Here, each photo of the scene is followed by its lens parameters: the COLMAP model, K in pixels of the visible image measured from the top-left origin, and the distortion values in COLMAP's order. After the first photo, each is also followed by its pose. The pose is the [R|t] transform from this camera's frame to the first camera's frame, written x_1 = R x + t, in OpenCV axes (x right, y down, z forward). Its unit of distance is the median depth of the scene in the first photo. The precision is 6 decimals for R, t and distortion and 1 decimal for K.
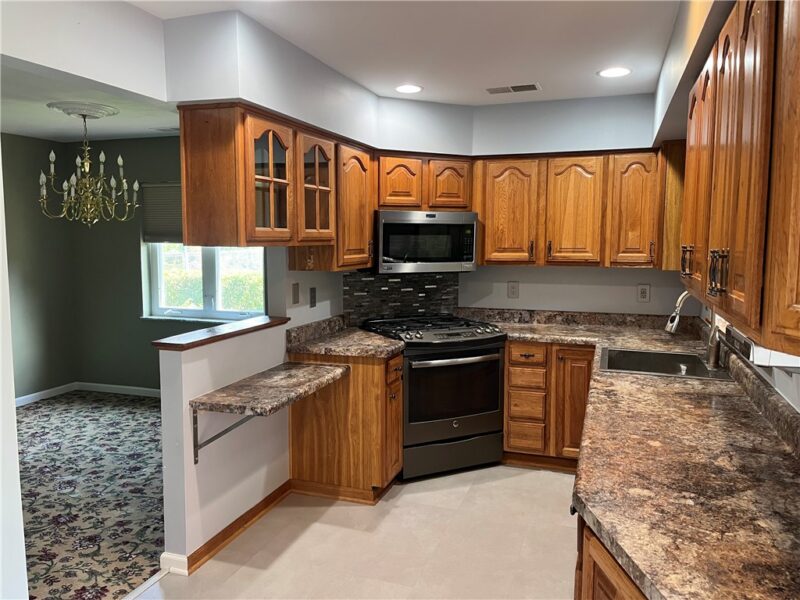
lens RADIAL K [[609.8, 0, 400.0], [0, 609.8, 300.0], [0, 0, 1]] dist [0.066208, -0.127740]
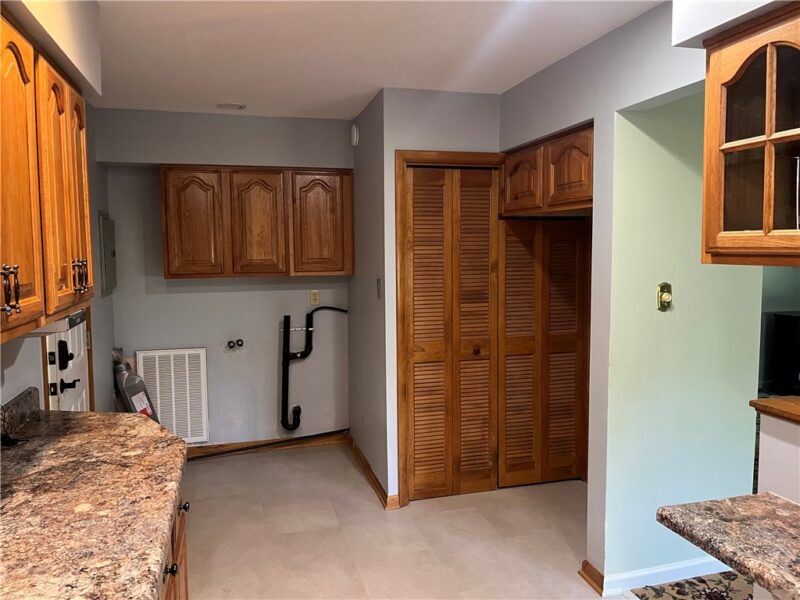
lens RADIAL K [[609.8, 0, 400.0], [0, 609.8, 300.0], [0, 0, 1]] dist [0.066208, -0.127740]
pose [[-0.825590, 0.052980, -0.561777, 0.567510], [-0.051912, 0.984229, 0.169111, -0.214376], [0.561877, 0.168780, -0.809820, 2.050405]]
